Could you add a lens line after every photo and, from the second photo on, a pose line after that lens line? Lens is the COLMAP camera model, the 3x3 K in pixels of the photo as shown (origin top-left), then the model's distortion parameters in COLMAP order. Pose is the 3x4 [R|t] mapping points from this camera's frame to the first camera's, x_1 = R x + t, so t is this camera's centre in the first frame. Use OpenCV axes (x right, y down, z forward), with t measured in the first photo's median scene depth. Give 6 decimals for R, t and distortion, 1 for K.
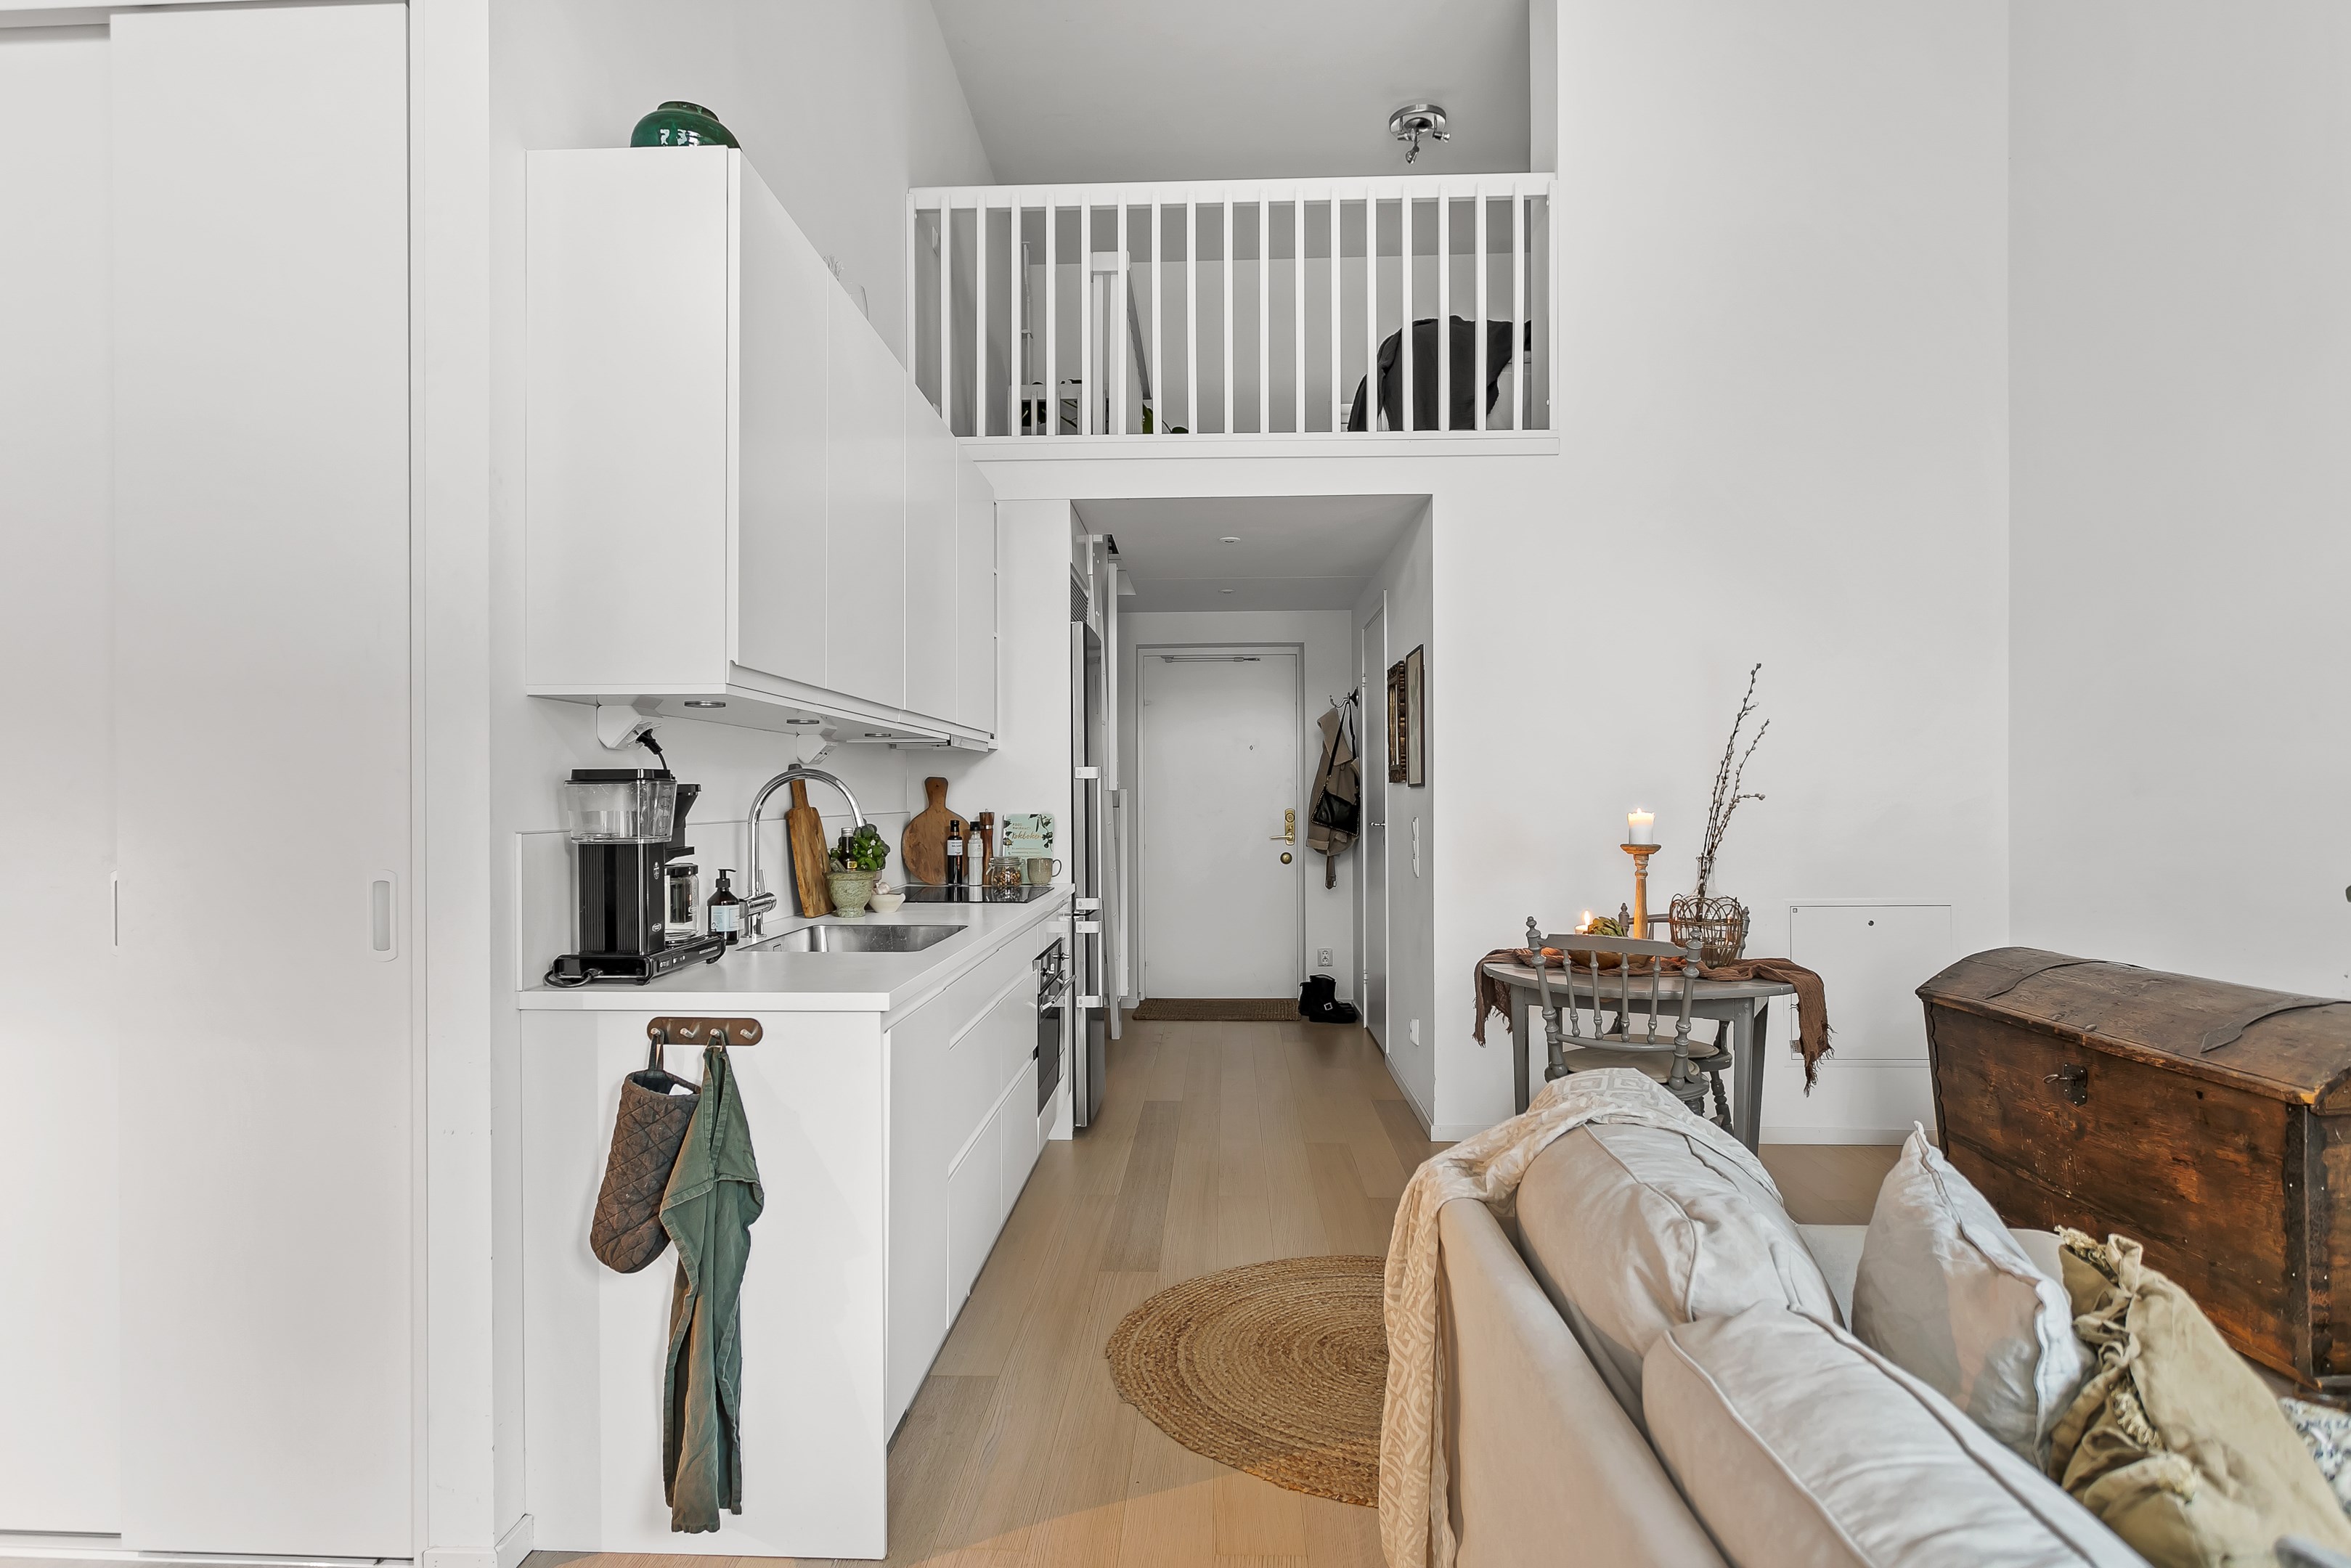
lens RADIAL K [[1295.1, 0, 1175.5], [0, 1295.1, 784.0], [0, 0, 1]] dist [0.000139, -0.000012]
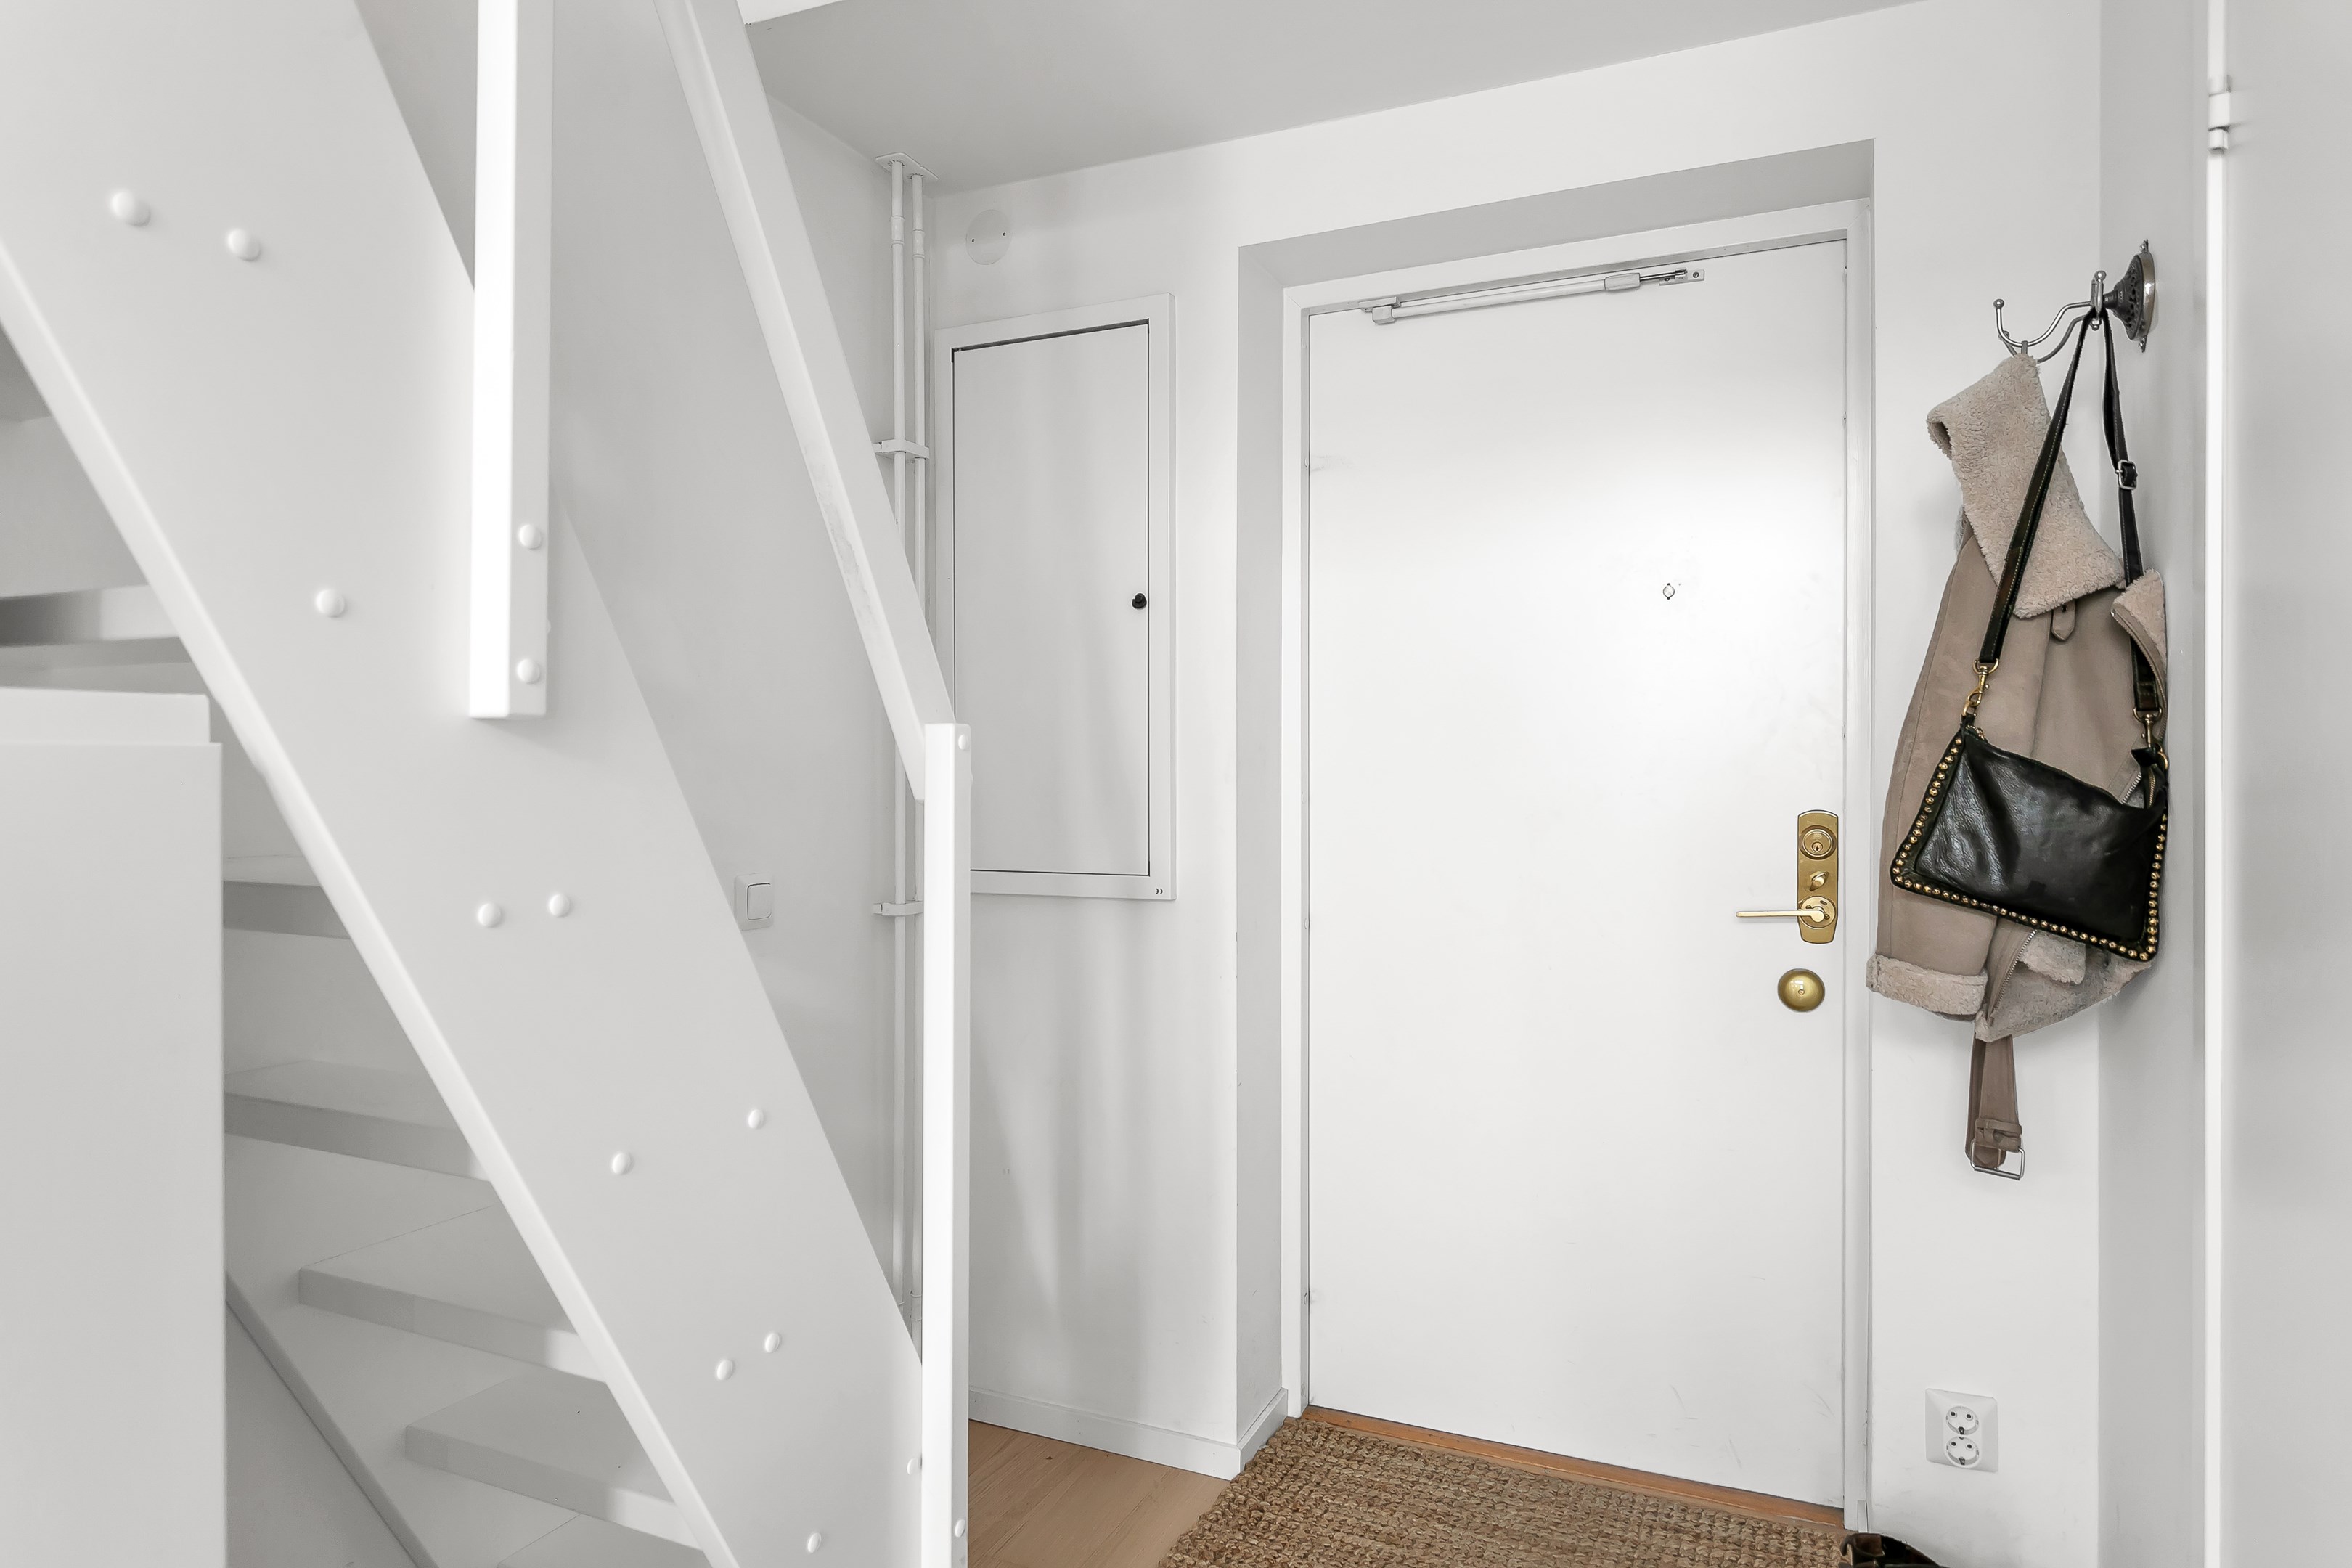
lens RADIAL K [[1410.8, 0, 1176.0], [0, 1410.8, 784.0], [0, 0, 1]] dist [0.000557, -0.000009]
pose [[0.921971, 0.007578, -0.387185, 0.085461], [-0.000037, 0.999810, 0.019481, 0.008944], [0.387259, -0.017947, 0.921796, 0.735980]]
